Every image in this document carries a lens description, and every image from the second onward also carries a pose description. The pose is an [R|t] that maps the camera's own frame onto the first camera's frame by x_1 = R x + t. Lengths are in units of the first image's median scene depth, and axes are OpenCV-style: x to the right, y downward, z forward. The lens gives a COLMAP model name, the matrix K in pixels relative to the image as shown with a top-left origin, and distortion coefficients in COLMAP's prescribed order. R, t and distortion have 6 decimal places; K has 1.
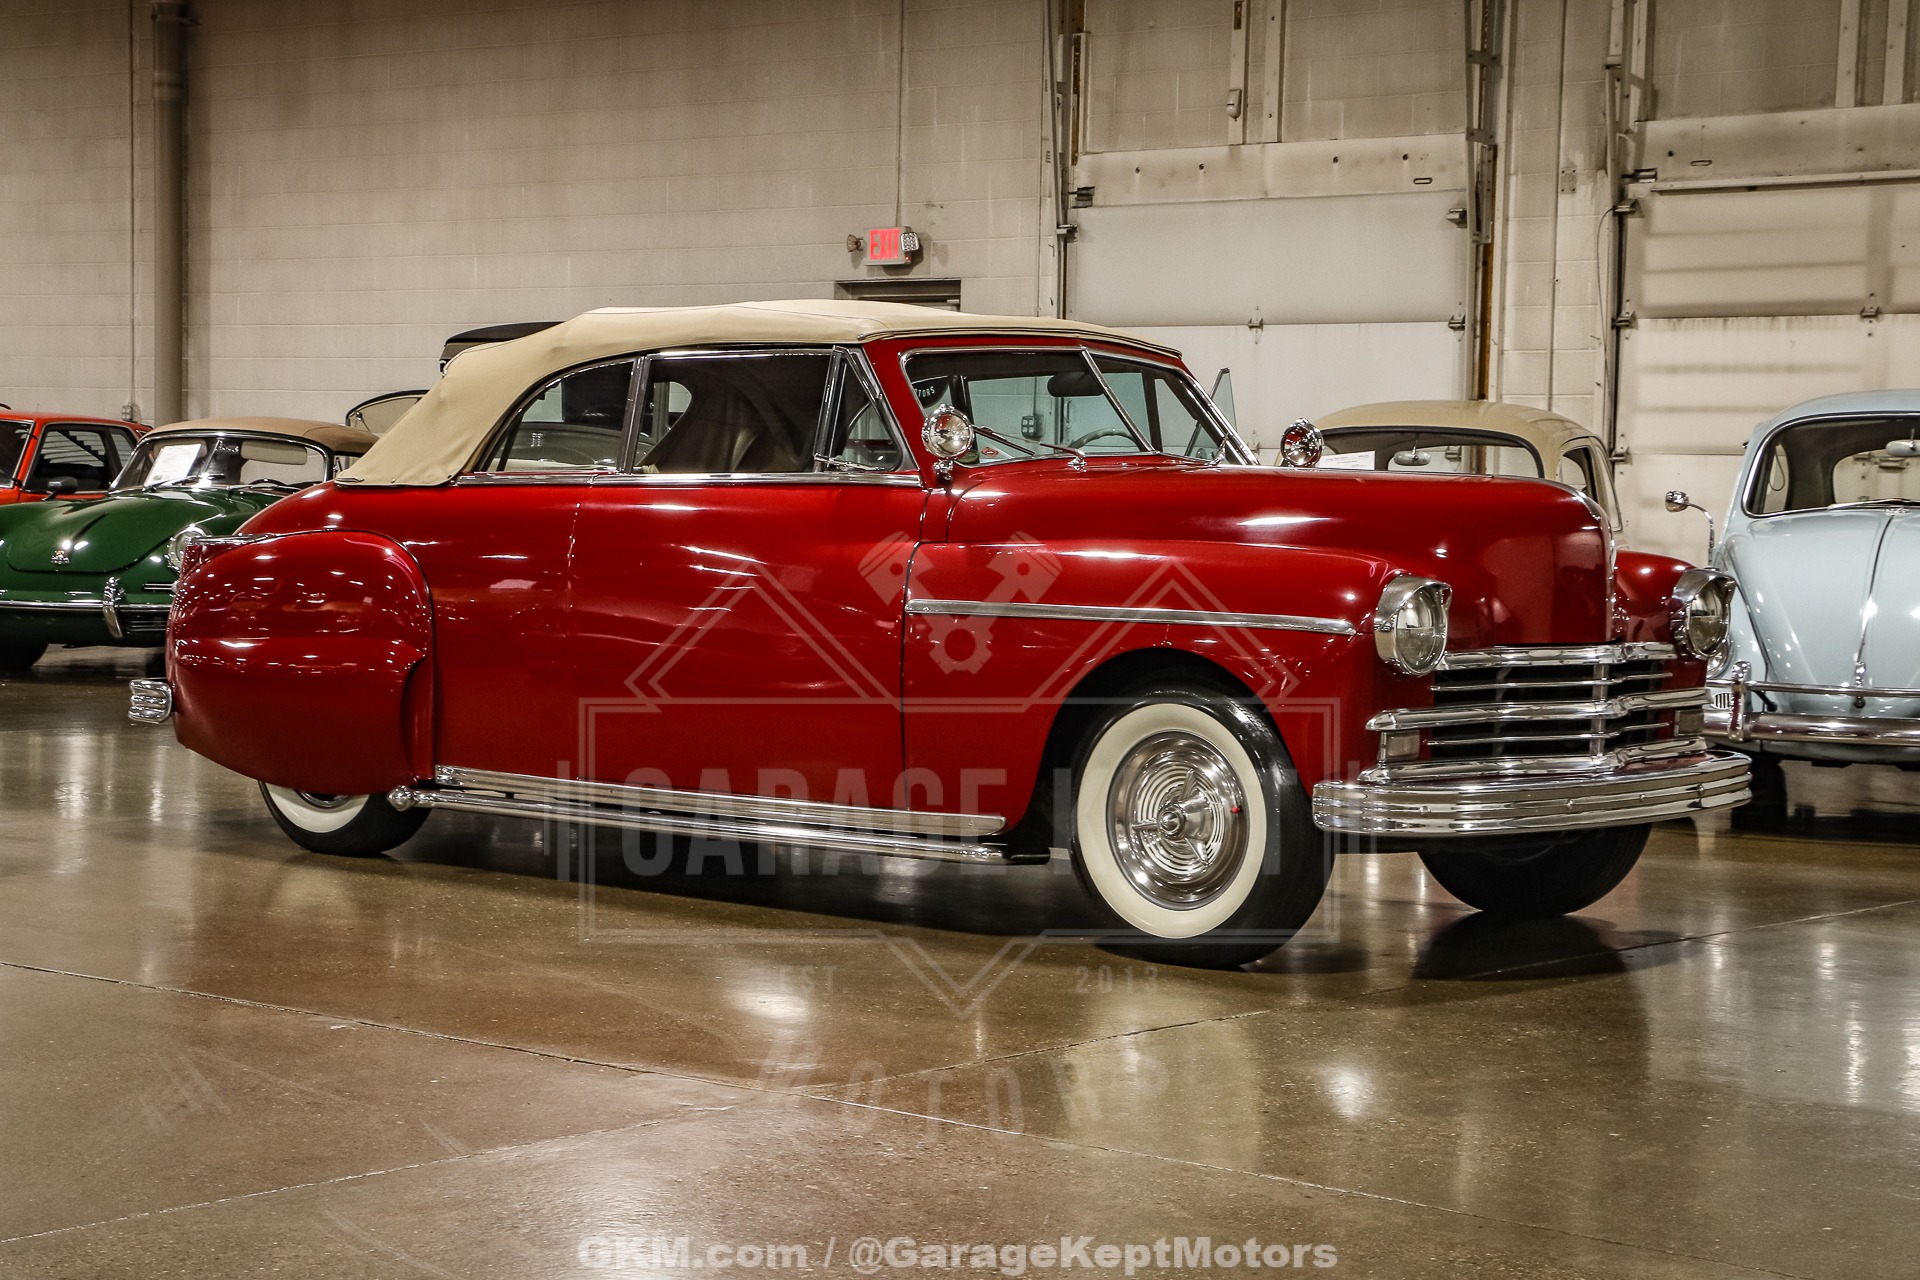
lens RADIAL K [[3585.5, 0, 989.0], [0, 3585.5, 647.0], [0, 0, 1]] dist [0.210891, 0.483568]
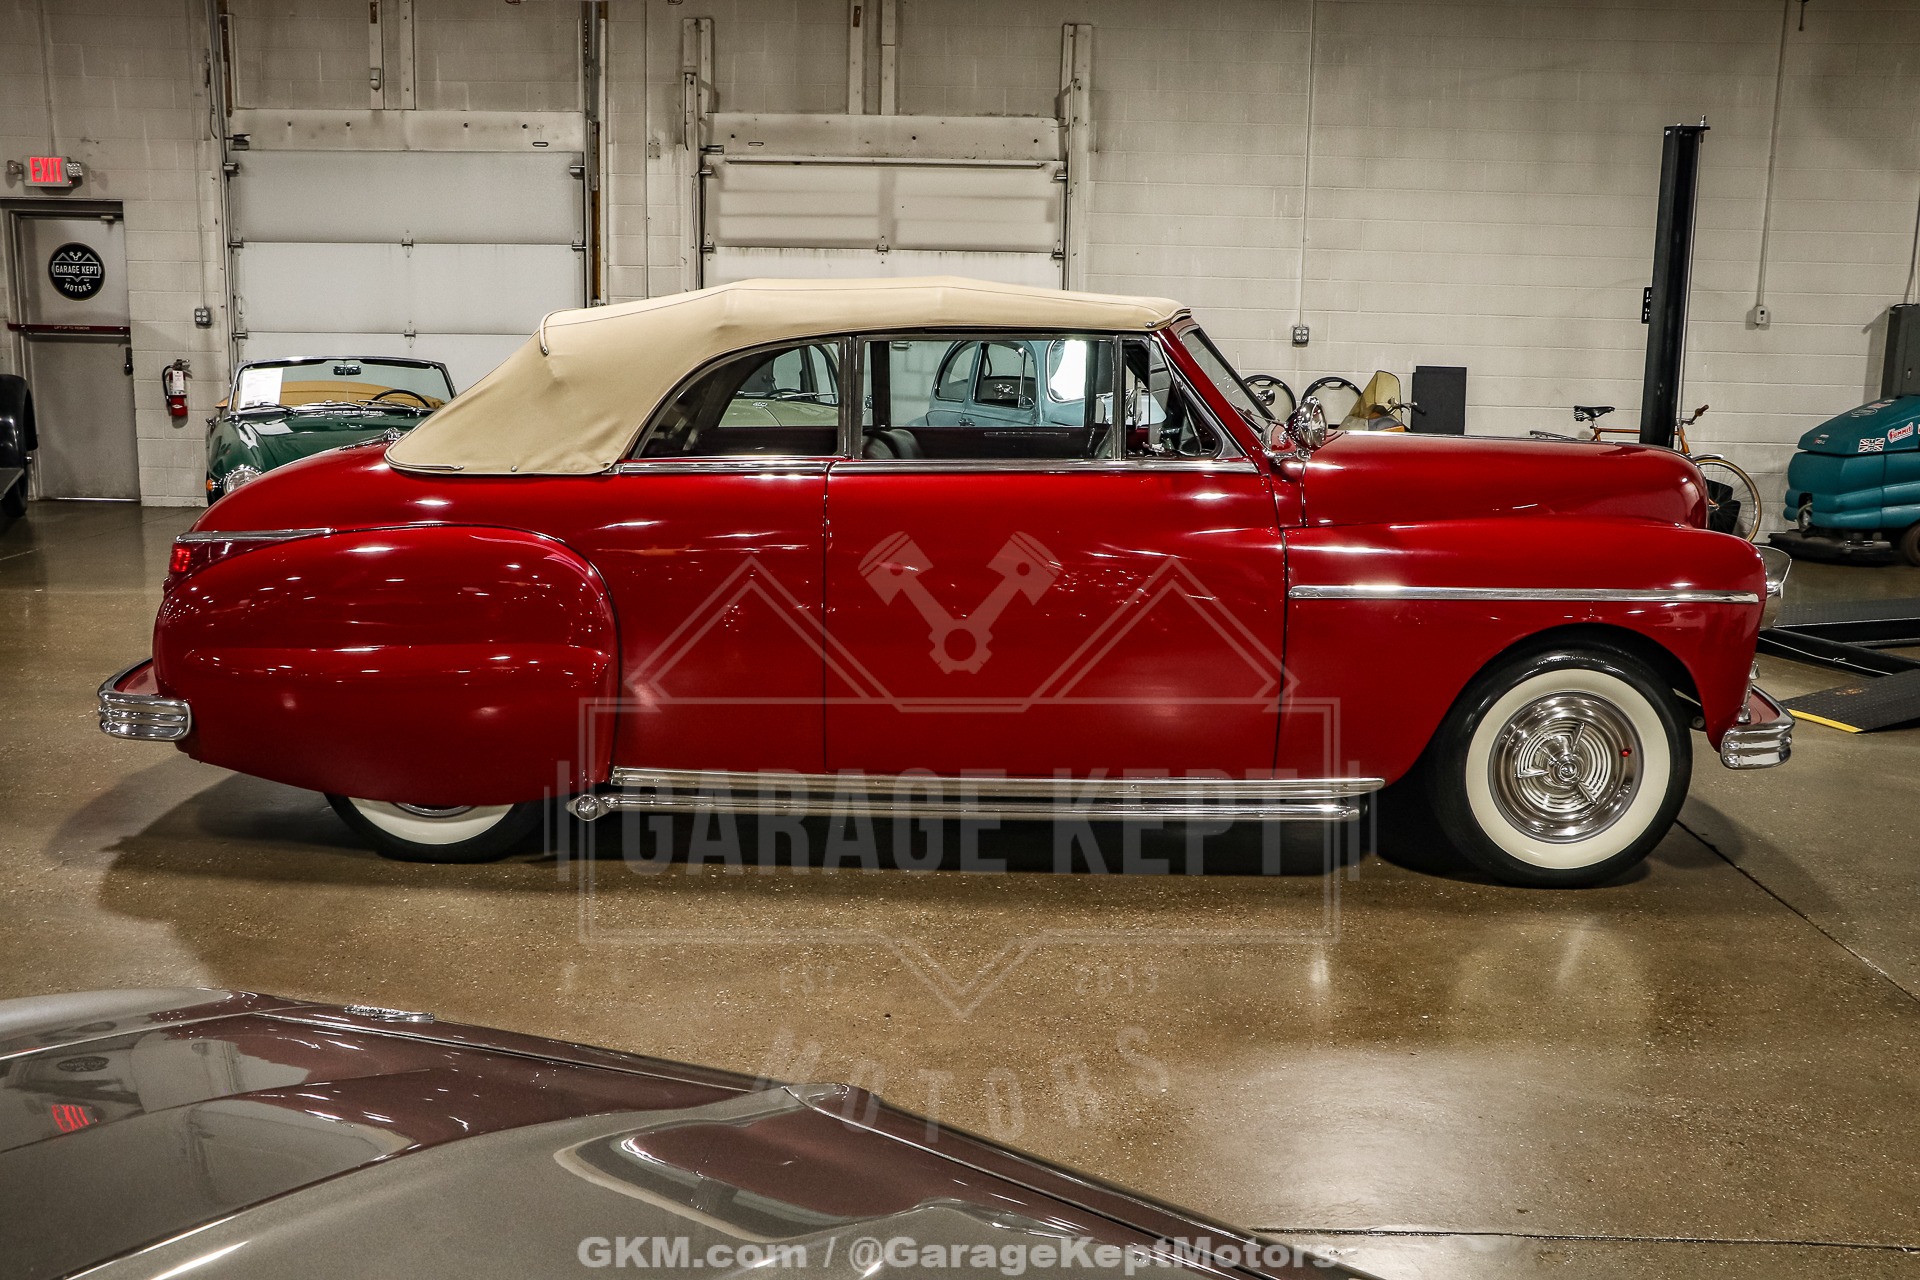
lens RADIAL K [[1842.6, 0, 960.4], [0, 1842.6, 641.4], [0, 0, 1]] dist [-0.145239, 0.258744]
pose [[0.775318, -0.119704, 0.620123, -0.227750], [0.028693, 0.987536, 0.154753, -0.043885], [-0.630919, -0.102190, 0.769090, 0.342736]]
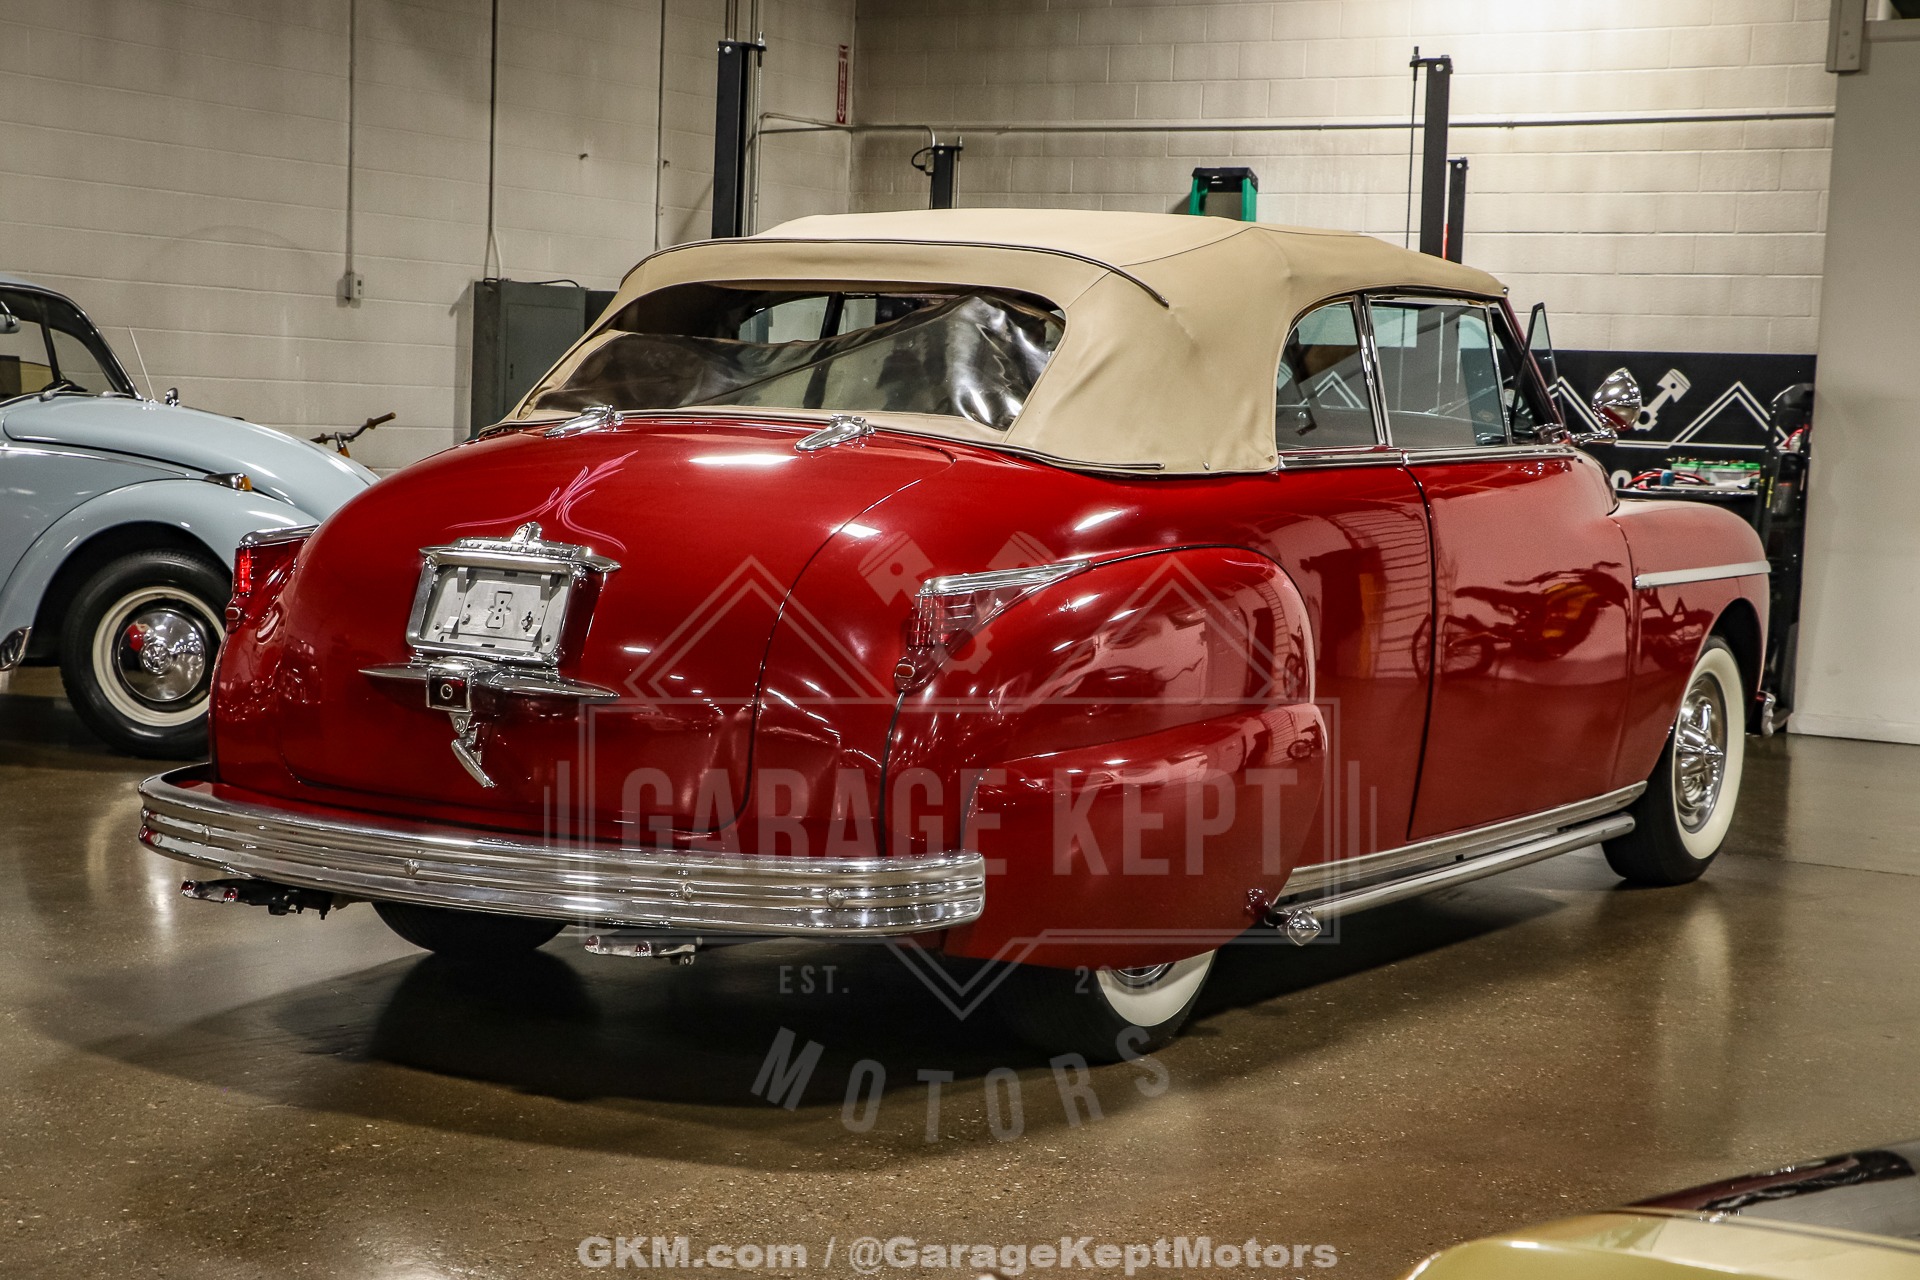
lens RADIAL K [[3118.5, 0, 962.9], [0, 3118.5, 643.3], [0, 0, 1]] dist [0.182304, 0.021845]
pose [[-0.116926, -0.107542, 0.987301, -0.433552], [0.007557, 0.993995, 0.109166, -0.047409], [-0.993112, 0.020226, -0.115411, 0.659249]]
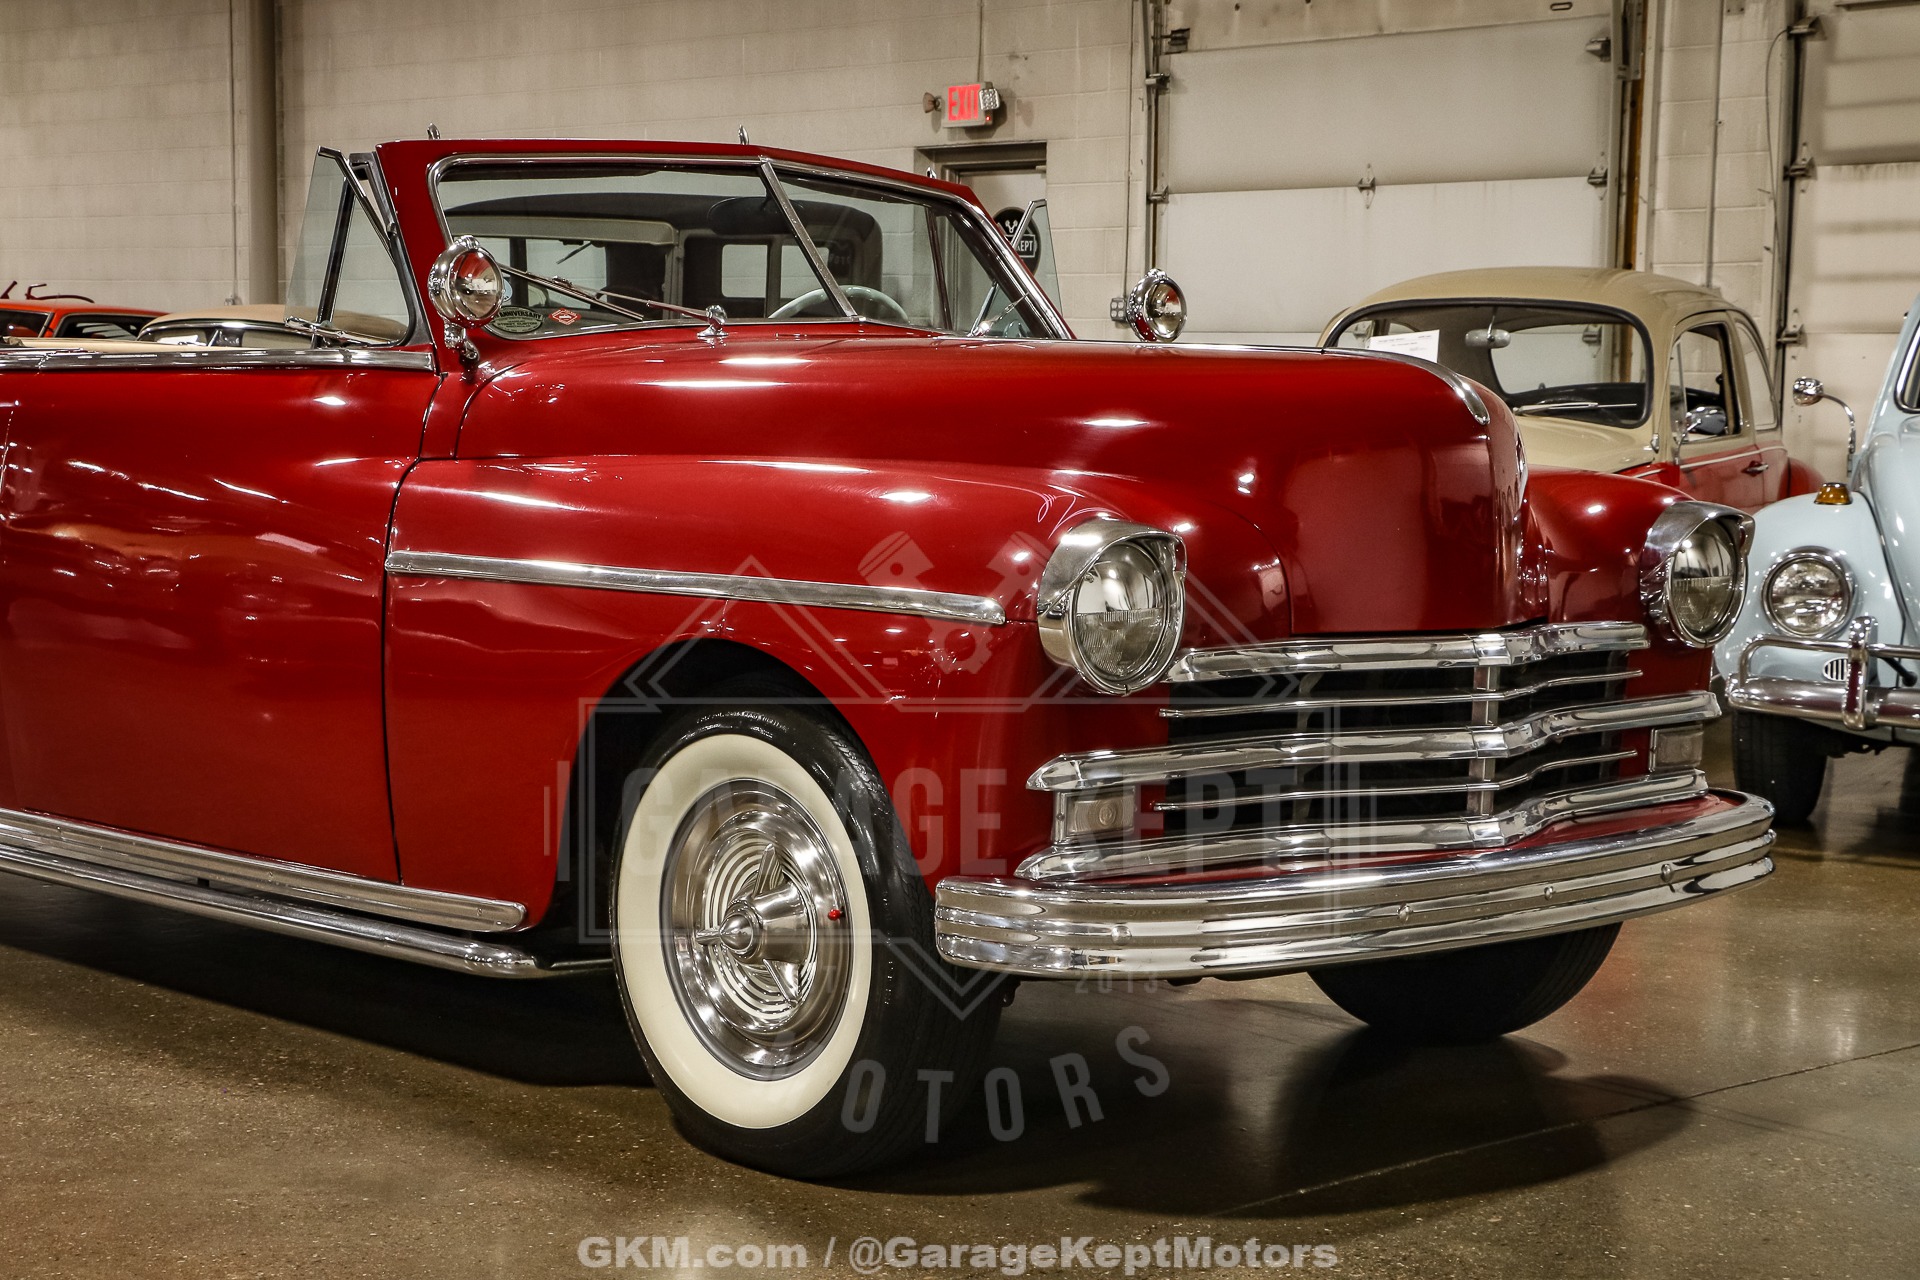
lens RADIAL K [[3285.0, 0, 988.2], [0, 3285.0, 640.6], [0, 0, 1]] dist [0.073426, 1.038462]
pose [[0.994114, 0.004268, -0.108256, 0.075739], [-0.000695, 0.999454, 0.033024, -0.008861], [0.108338, -0.032754, 0.993574, 0.234068]]
